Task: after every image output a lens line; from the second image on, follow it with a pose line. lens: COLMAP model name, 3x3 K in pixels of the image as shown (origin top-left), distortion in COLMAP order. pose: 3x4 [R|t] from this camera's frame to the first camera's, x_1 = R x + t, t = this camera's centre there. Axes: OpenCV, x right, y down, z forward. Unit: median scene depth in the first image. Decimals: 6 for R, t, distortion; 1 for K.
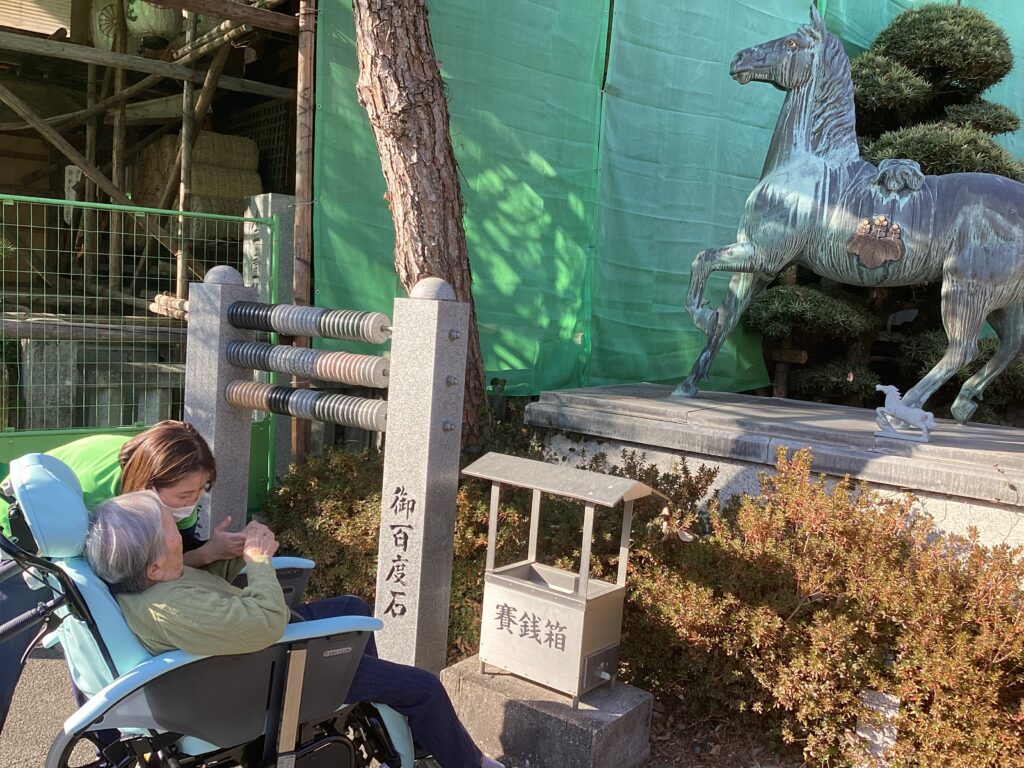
lens RADIAL K [[1112.0, 0, 551.7], [0, 1112.0, 424.5], [0, 0, 1]] dist [0.093270, -0.199309]
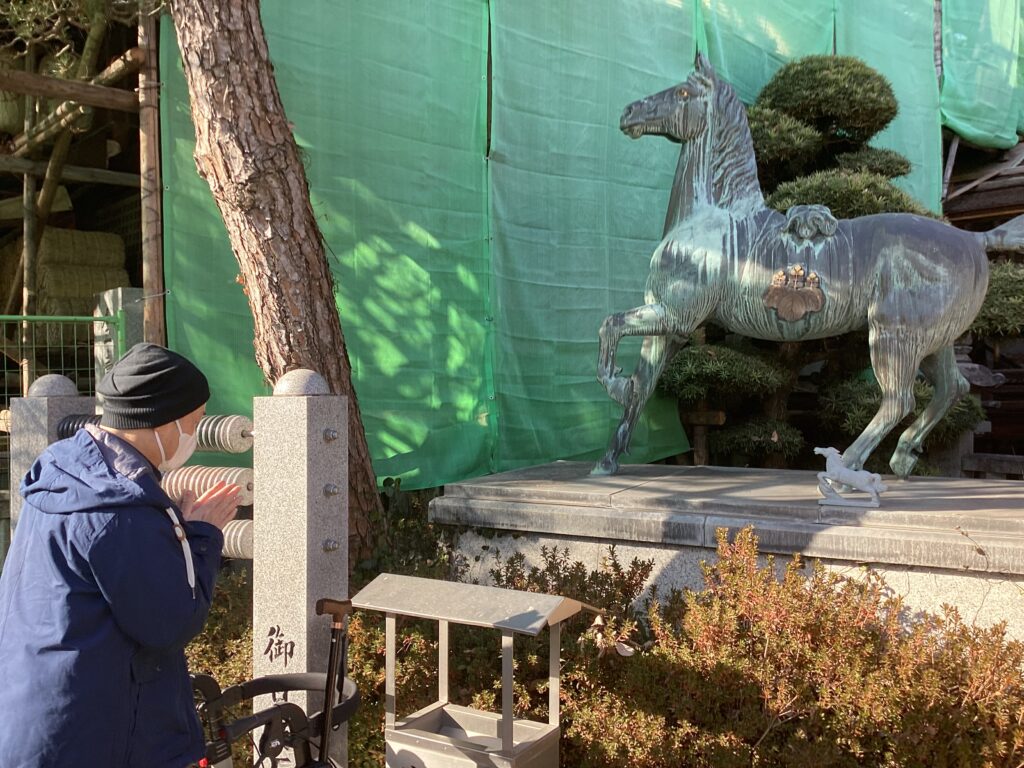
lens RADIAL K [[1037.9, 0, 572.3], [0, 1037.9, 369.2], [0, 0, 1]] dist [0.134127, -0.293838]
pose [[0.991641, -0.078974, 0.102040, 0.014499], [0.089805, 0.990268, -0.106319, -0.025285], [-0.092651, 0.114594, 0.989082, 0.170482]]
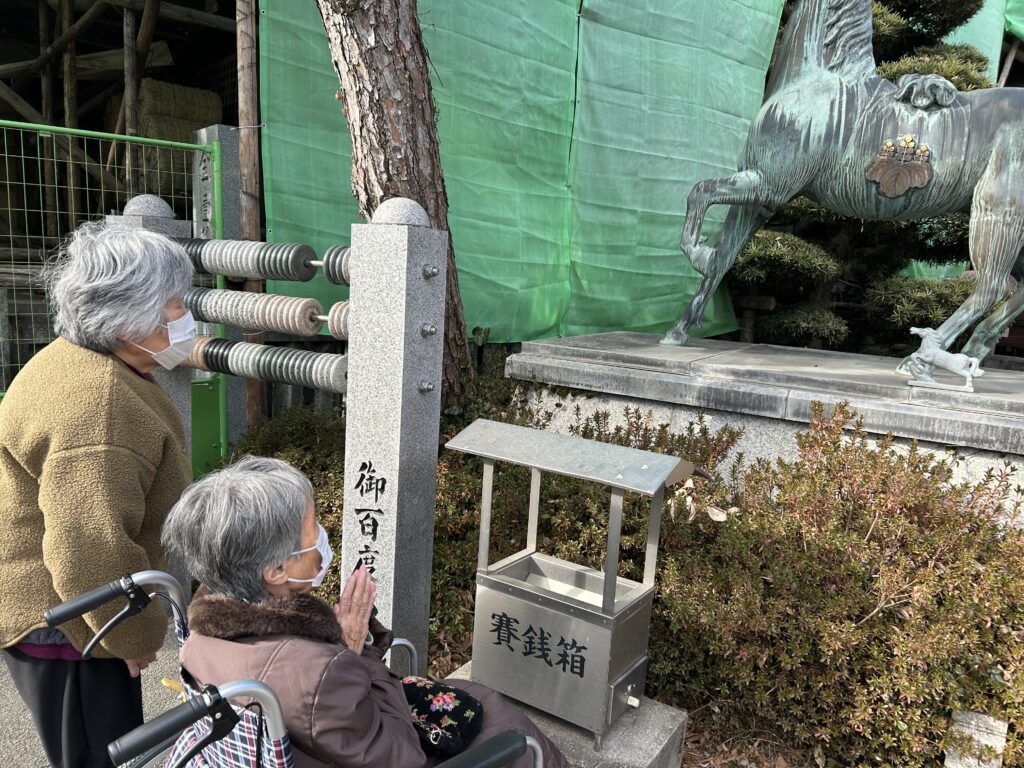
lens RADIAL K [[834.2, 0, 531.3], [0, 834.2, 414.0], [0, 0, 1]] dist [0.063668, -0.094147]
pose [[0.998916, -0.018962, 0.042522, -0.036211], [0.016538, 0.998258, 0.056635, -0.009736], [-0.043522, -0.055871, 0.997489, 0.340872]]
